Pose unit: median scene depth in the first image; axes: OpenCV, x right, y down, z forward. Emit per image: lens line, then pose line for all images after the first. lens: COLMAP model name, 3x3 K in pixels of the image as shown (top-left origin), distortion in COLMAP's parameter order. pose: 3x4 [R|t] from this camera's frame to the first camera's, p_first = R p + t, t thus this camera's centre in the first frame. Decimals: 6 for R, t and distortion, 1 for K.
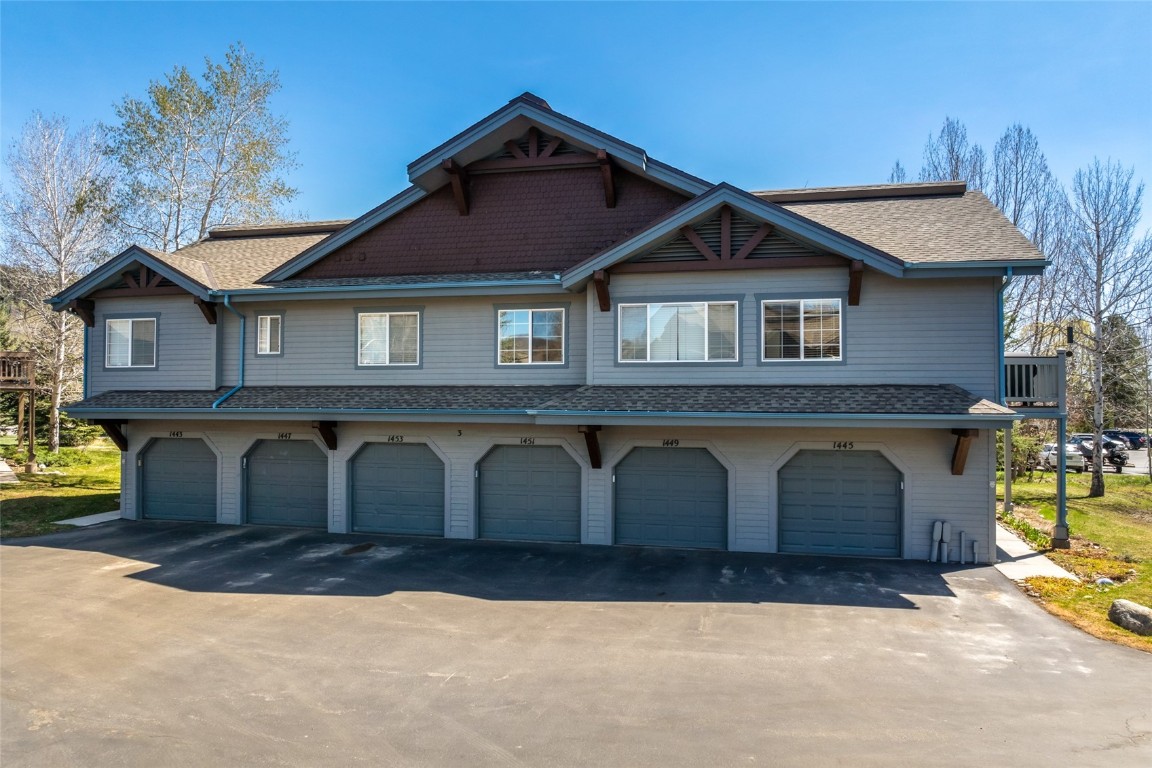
lens RADIAL K [[803.4, 0, 576.0], [0, 803.4, 384.0], [0, 0, 1]] dist [-0.041905, 0.005110]
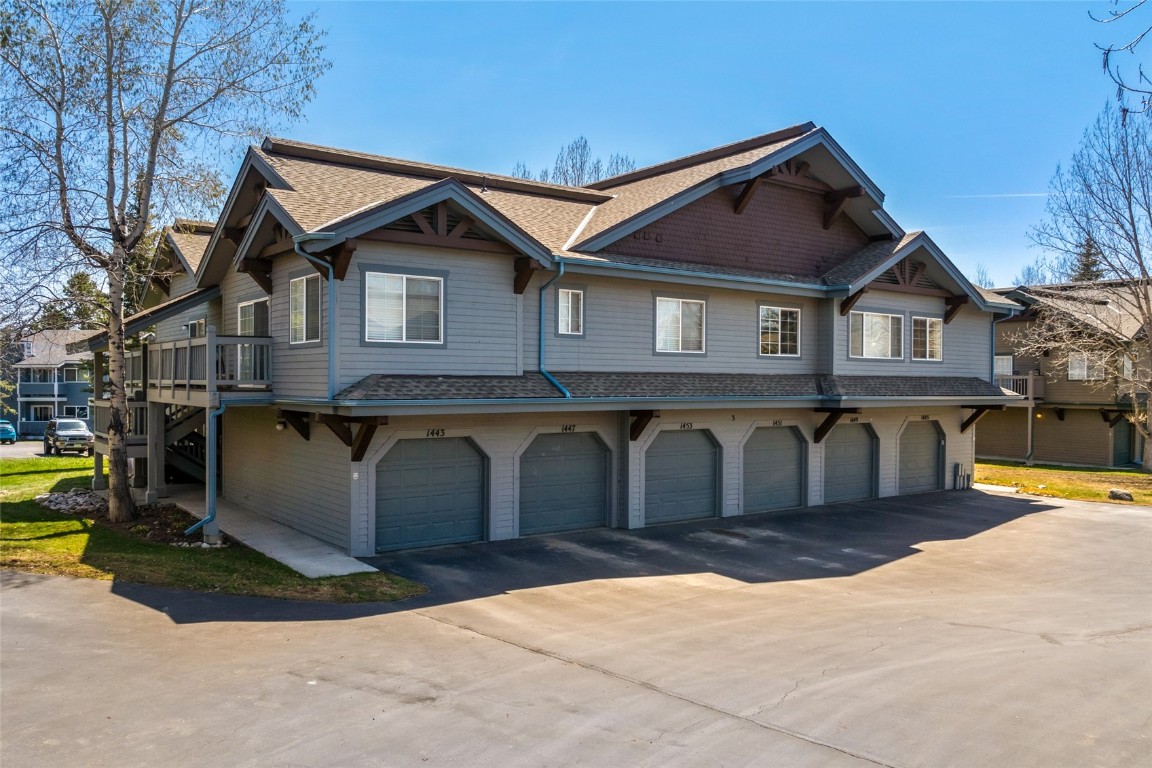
lens RADIAL K [[967.4, 0, 576.0], [0, 967.4, 384.0], [0, 0, 1]] dist [0.000250, 0.001633]
pose [[0.611475, 0.001158, 0.791263, -1.217197], [-0.017323, 0.999779, 0.011923, 0.003690], [-0.791074, -0.020998, 0.611360, 0.356537]]
